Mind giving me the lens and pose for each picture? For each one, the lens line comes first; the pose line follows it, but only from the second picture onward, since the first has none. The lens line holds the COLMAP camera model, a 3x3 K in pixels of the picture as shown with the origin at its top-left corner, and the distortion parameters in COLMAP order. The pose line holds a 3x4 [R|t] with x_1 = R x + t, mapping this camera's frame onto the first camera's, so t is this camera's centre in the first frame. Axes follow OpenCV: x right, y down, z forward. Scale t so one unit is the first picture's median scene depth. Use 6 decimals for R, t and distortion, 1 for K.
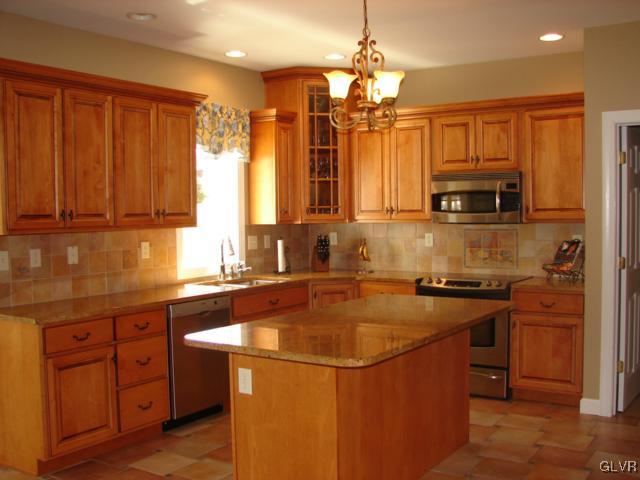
lens RADIAL K [[738.4, 0, 319.6], [0, 738.4, 239.1], [0, 0, 1]] dist [-0.004431, 0.000000]
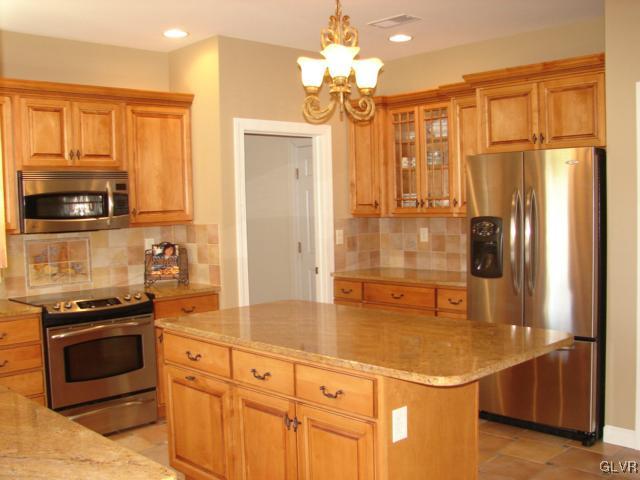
lens RADIAL K [[738.4, 0, 319.4], [0, 738.4, 241.4], [0, 0, 1]] dist [-0.004431, 0.000000]
pose [[0.281805, -0.053262, 0.957992, -0.523024], [0.067266, 0.997098, 0.035649, -0.021800], [-0.957111, 0.054395, 0.284570, 0.515682]]
